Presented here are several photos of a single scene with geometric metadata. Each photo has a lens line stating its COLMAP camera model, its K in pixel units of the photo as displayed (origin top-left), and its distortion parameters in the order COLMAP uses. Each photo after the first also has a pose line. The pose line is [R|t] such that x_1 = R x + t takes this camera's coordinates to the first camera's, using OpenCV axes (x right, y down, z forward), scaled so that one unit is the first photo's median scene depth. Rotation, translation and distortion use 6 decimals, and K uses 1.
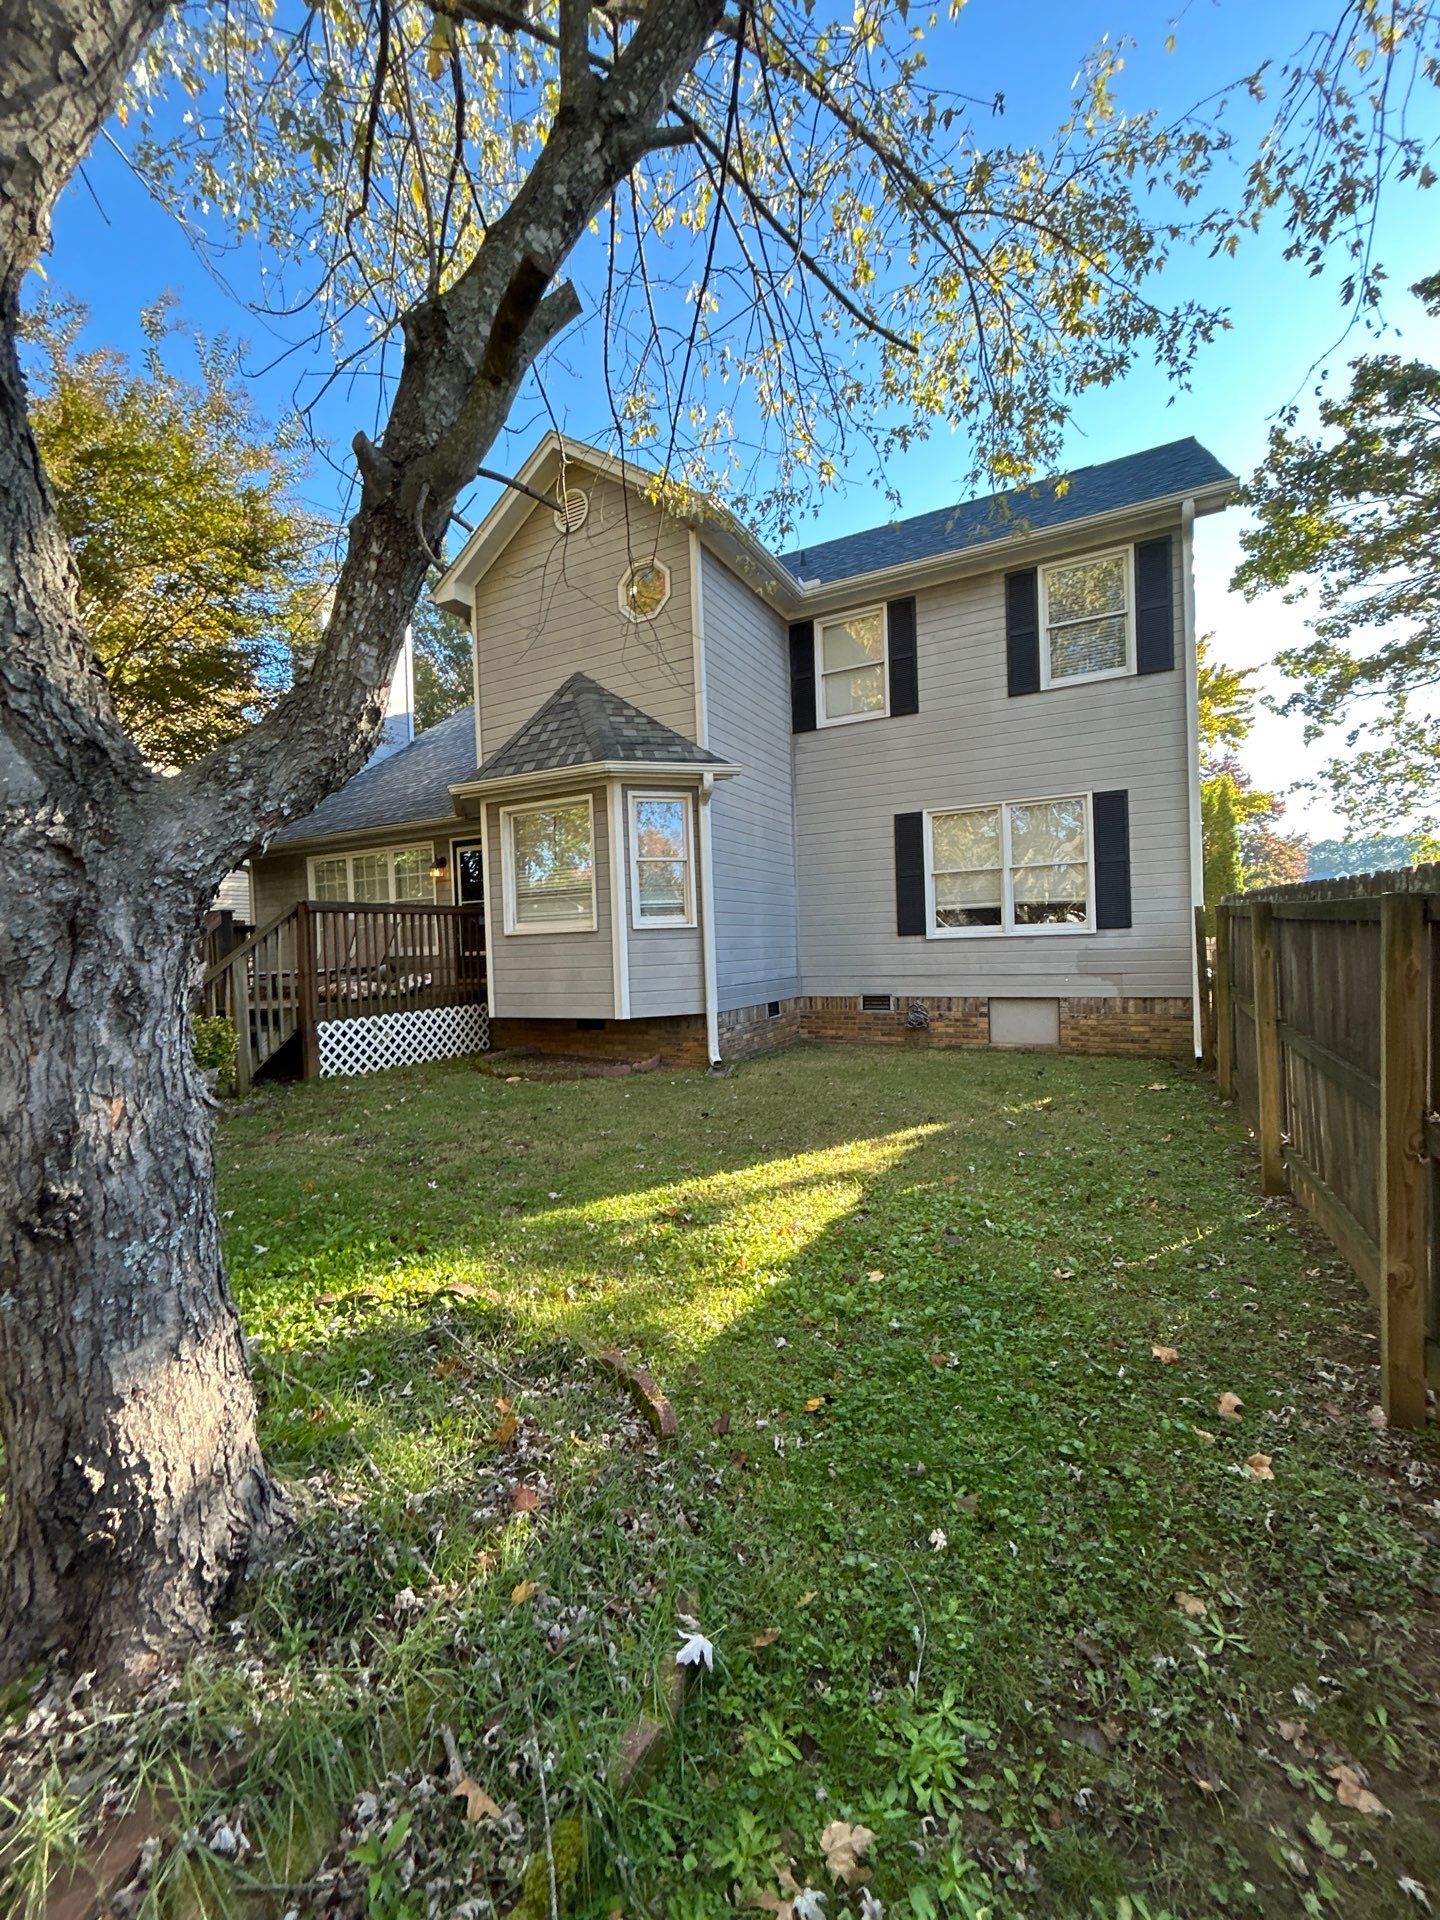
lens RADIAL K [[794.7, 0, 716.1], [0, 794.7, 963.0], [0, 0, 1]] dist [-0.001368, -0.000093]
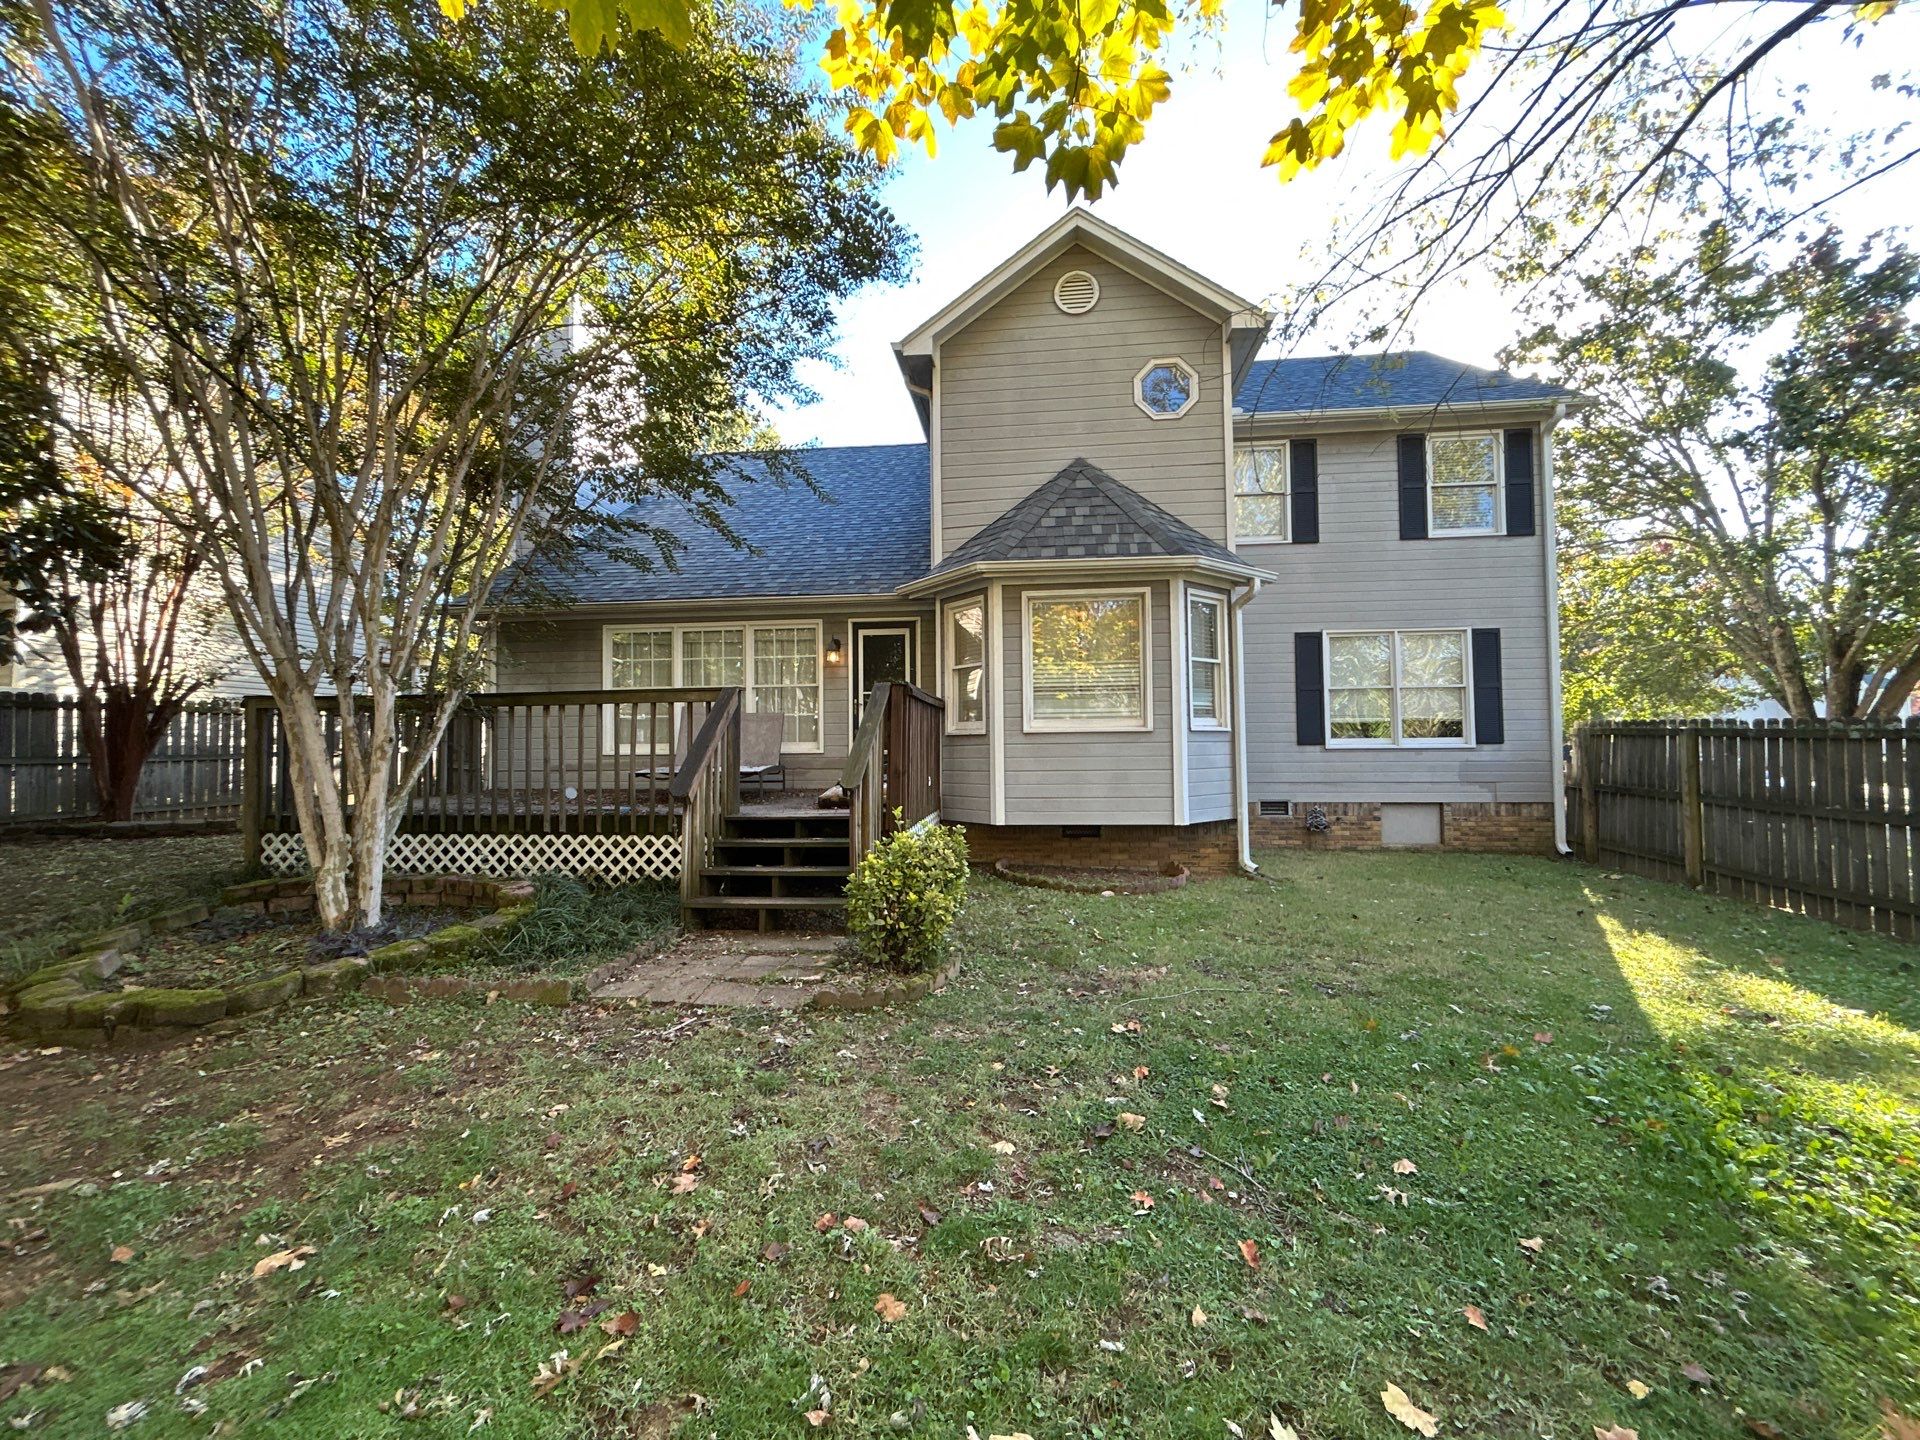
lens RADIAL K [[794.7, 0, 958.6], [0, 794.7, 717.7], [0, 0, 1]] dist [-0.001368, -0.000093]
pose [[0.927543, 0.039415, 0.371633, -0.635124], [-0.014501, 0.997470, -0.069598, 0.010858], [-0.373436, 0.059166, 0.925767, 0.190352]]
